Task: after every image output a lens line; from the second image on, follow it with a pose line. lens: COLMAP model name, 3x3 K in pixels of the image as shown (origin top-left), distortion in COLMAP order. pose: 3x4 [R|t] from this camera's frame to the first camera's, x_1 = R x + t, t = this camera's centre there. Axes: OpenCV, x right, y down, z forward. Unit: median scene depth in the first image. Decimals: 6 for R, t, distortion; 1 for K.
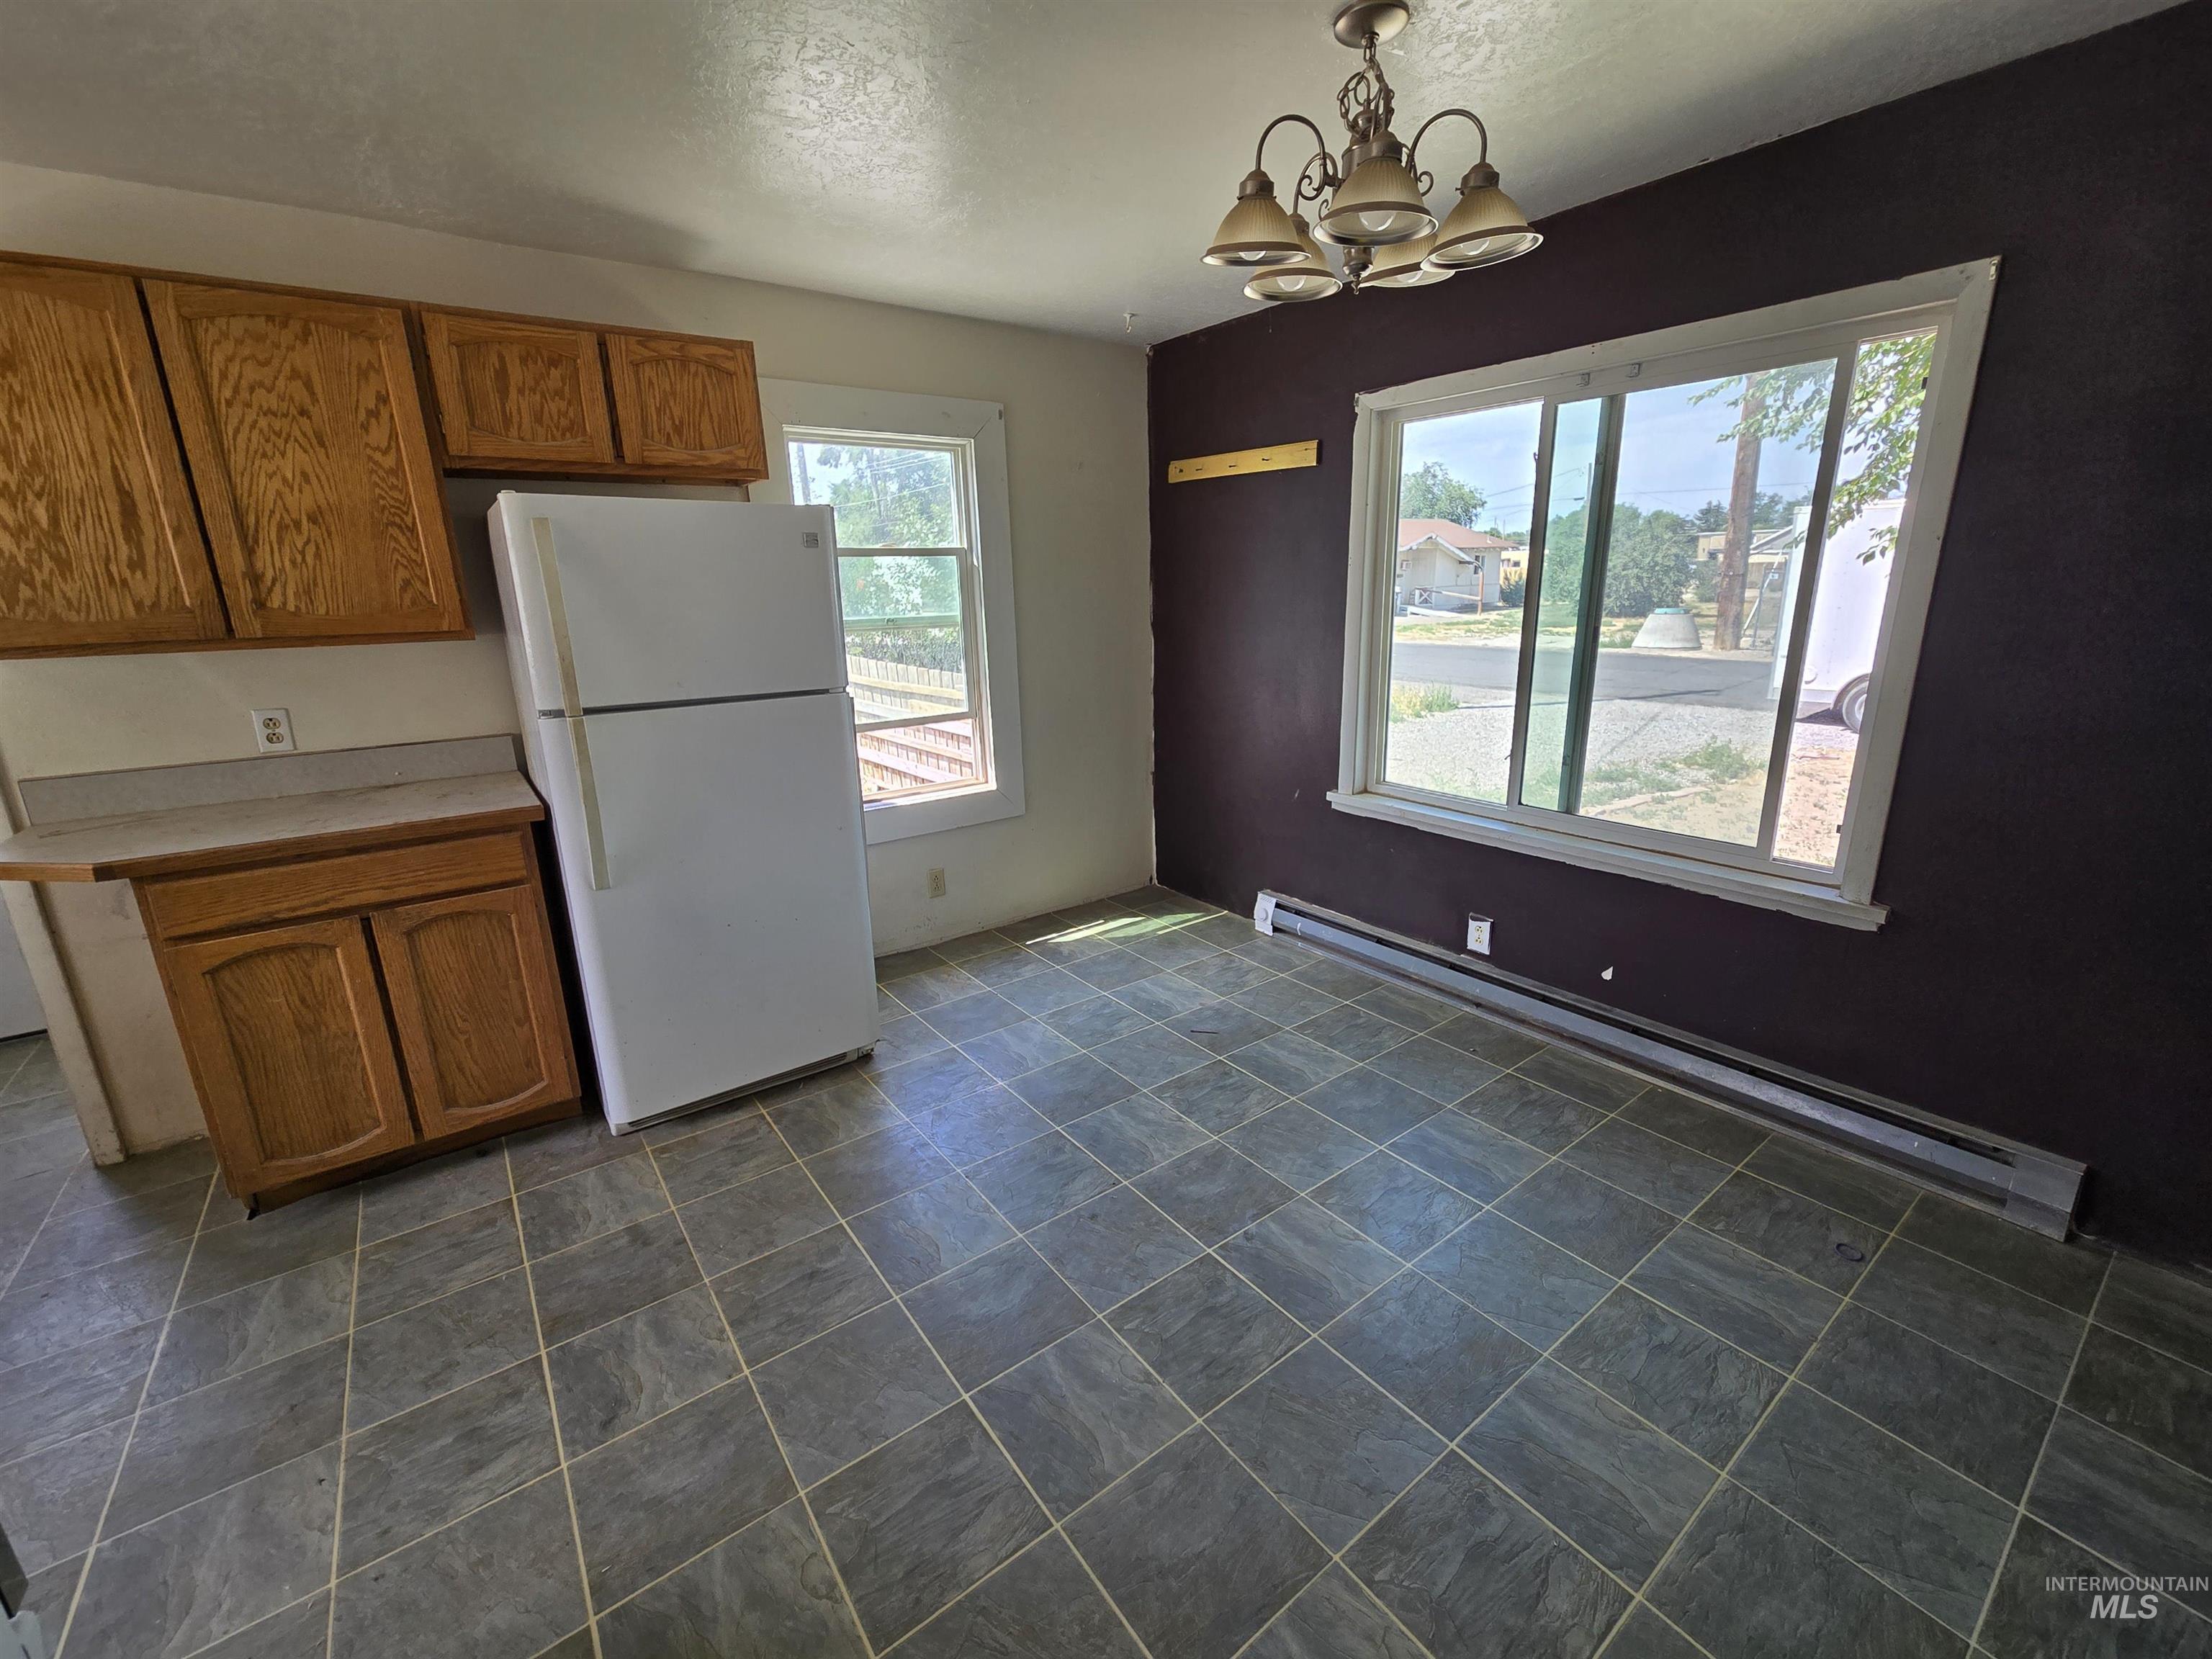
lens RADIAL K [[910.2, 0, 1119.4], [0, 910.2, 823.0], [0, 0, 1]] dist [0.000231, 0.000500]
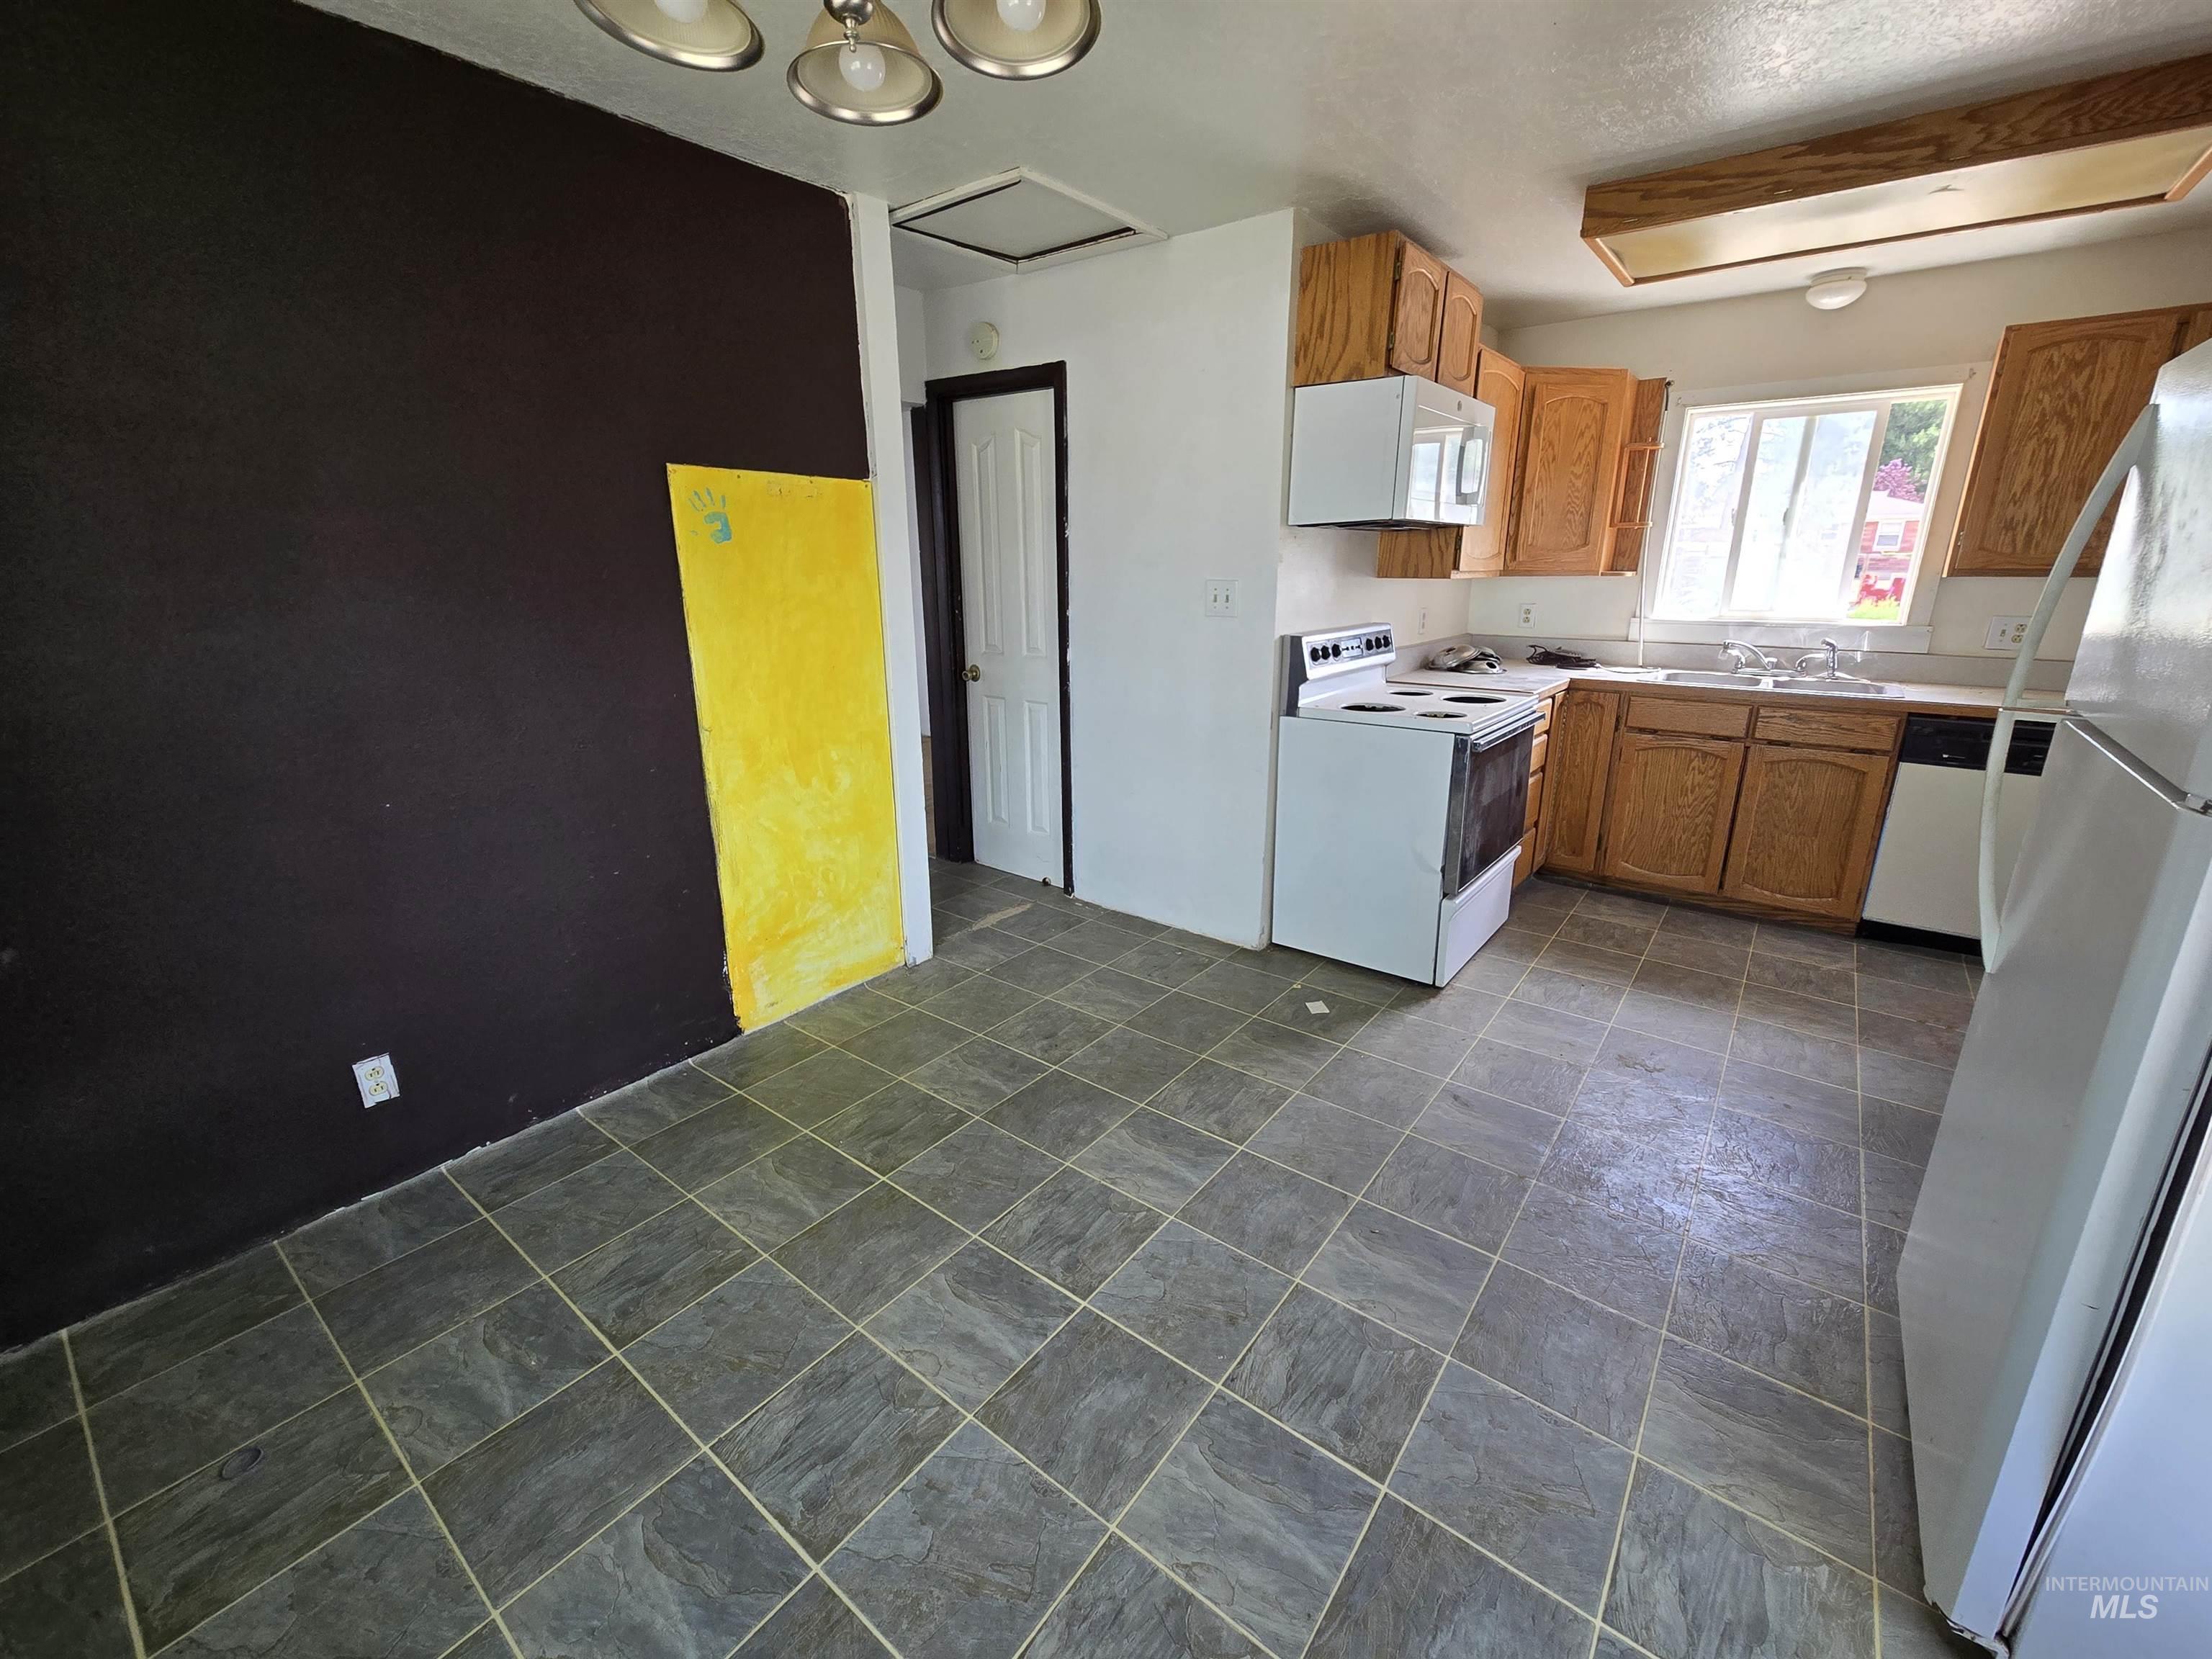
lens RADIAL K [[910.2, 0, 1119.4], [0, 910.2, 823.0], [0, 0, 1]] dist [0.000231, 0.000500]
pose [[-0.964570, 0.097883, -0.244999, 0.245243], [-0.044795, 0.854384, 0.517707, -0.398821], [0.259998, 0.510339, -0.819729, 1.550448]]
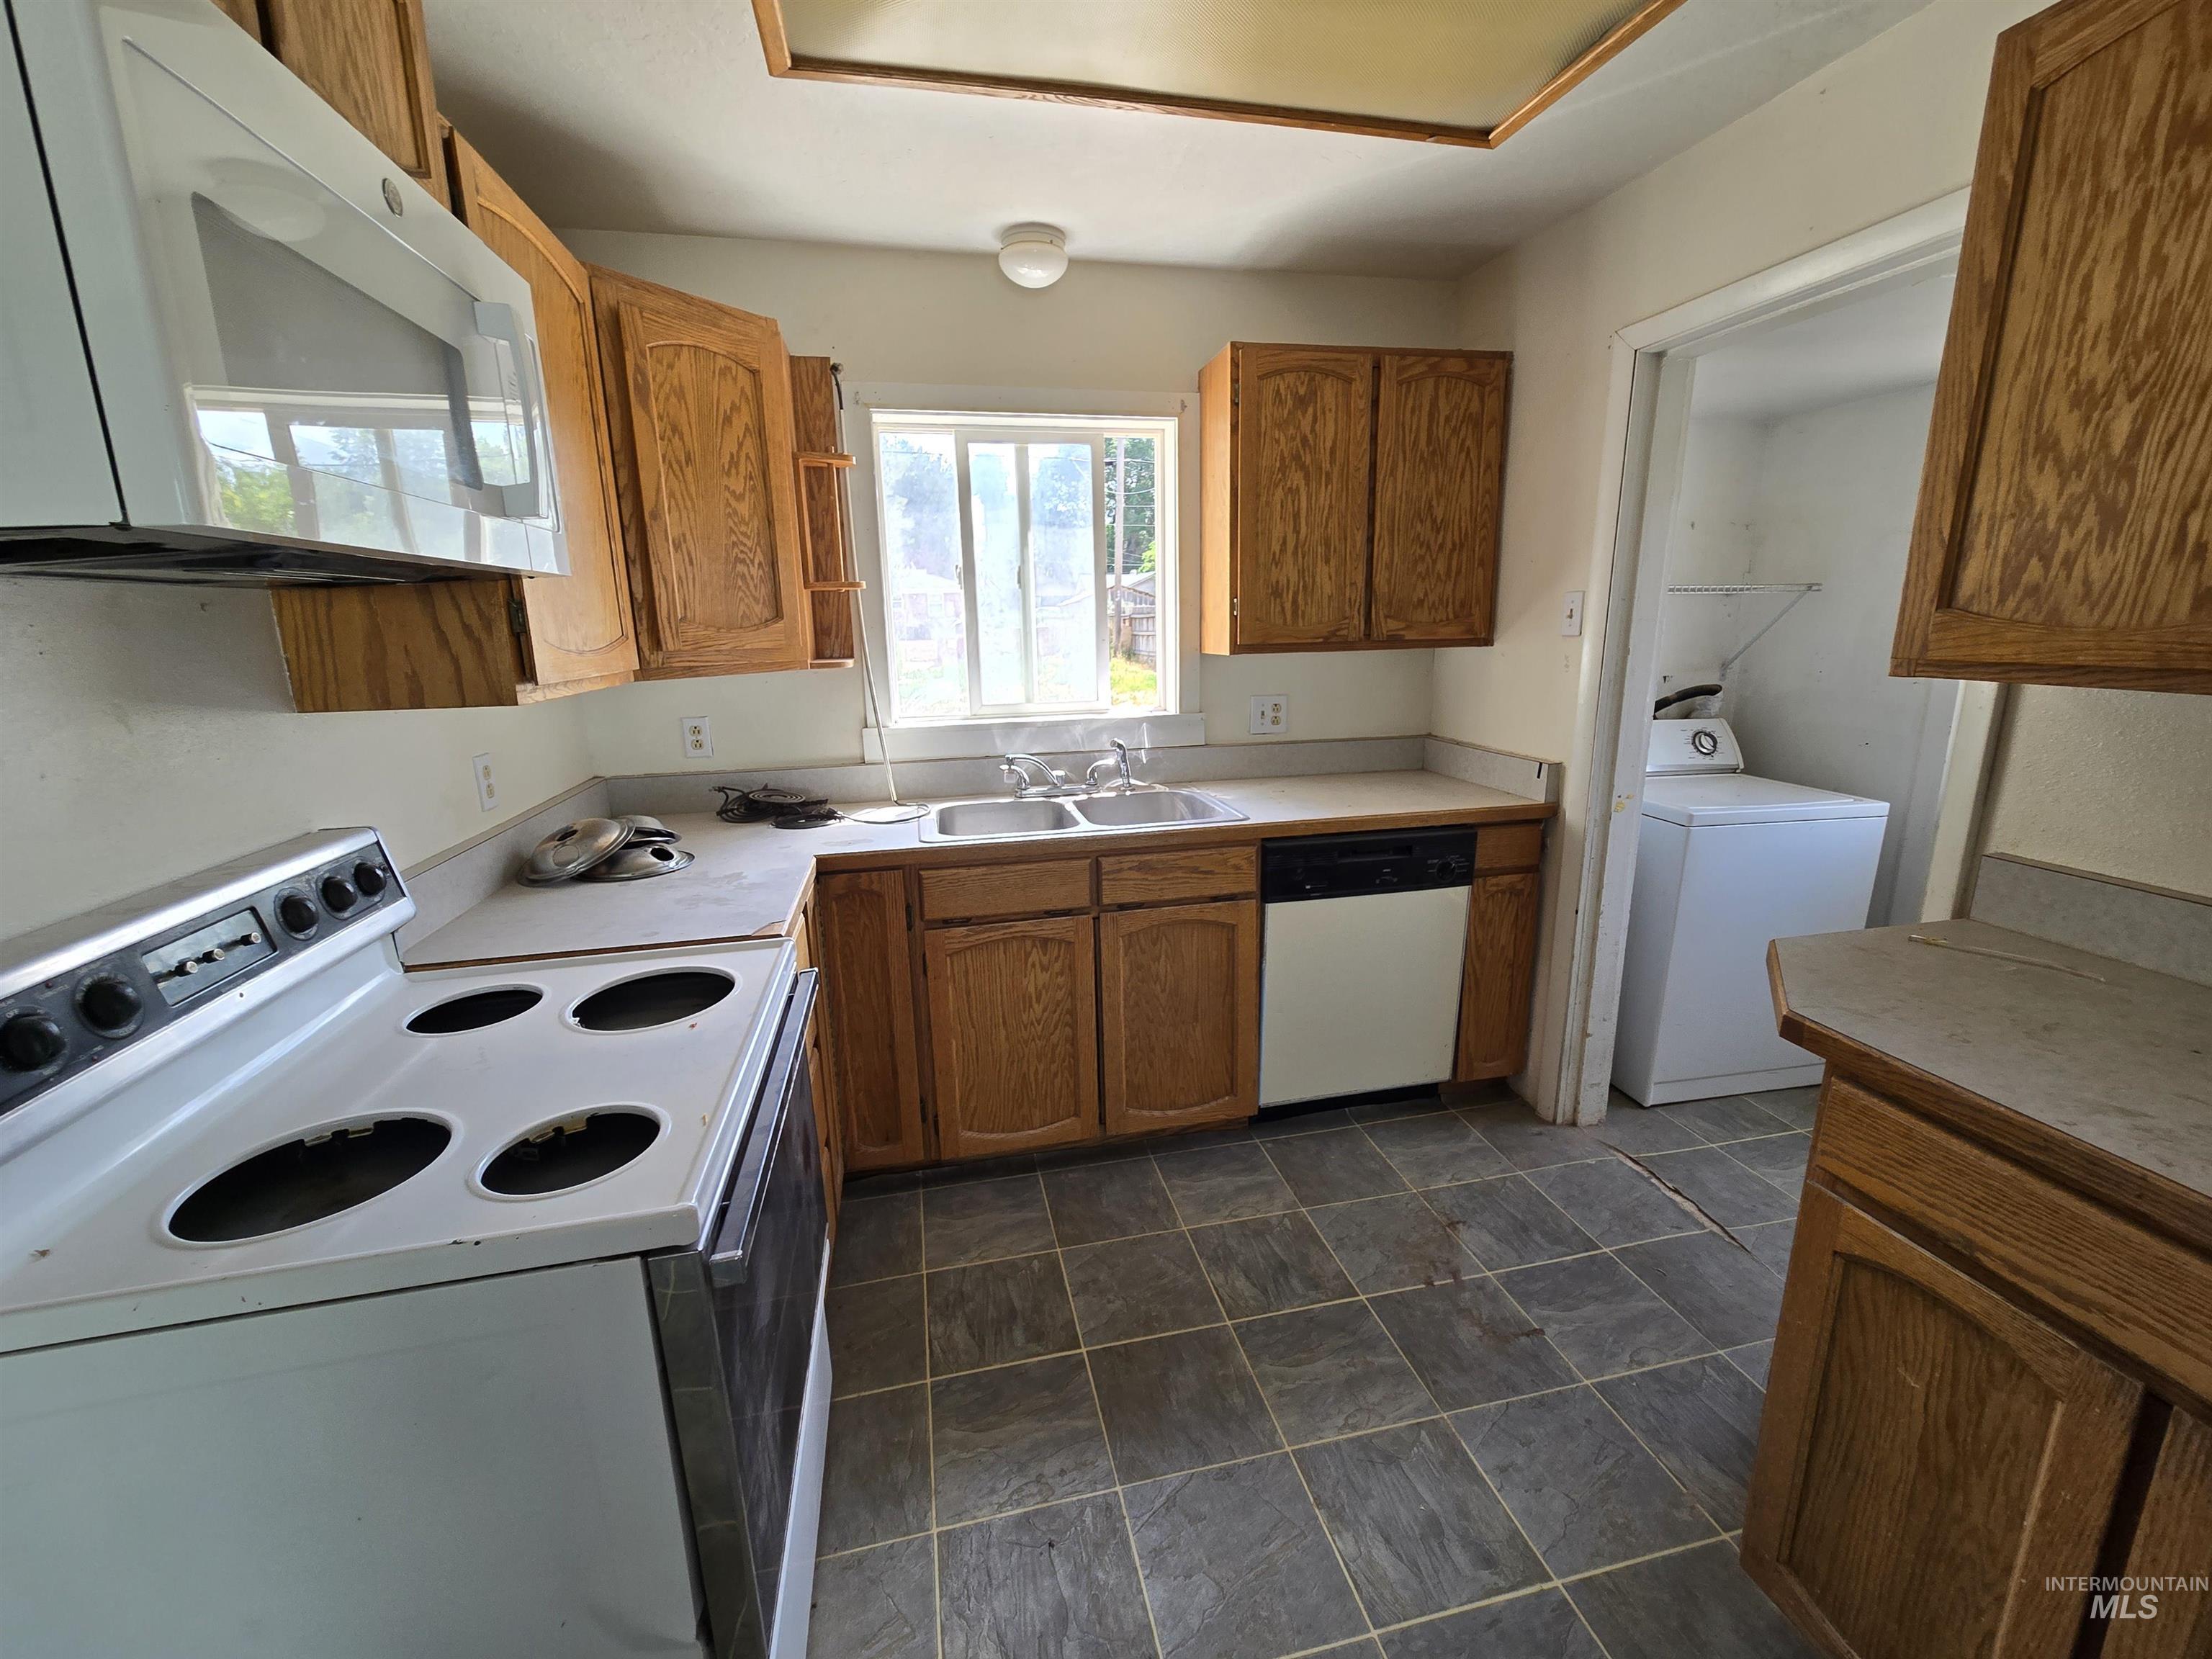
lens RADIAL K [[910.2, 0, 1119.4], [0, 910.2, 823.0], [0, 0, 1]] dist [0.000231, 0.000500]
pose [[-0.409964, 0.230792, -0.882420, -0.392494], [-0.212849, 0.916539, 0.338603, -0.176546], [0.886919, 0.326637, -0.326624, 0.713815]]
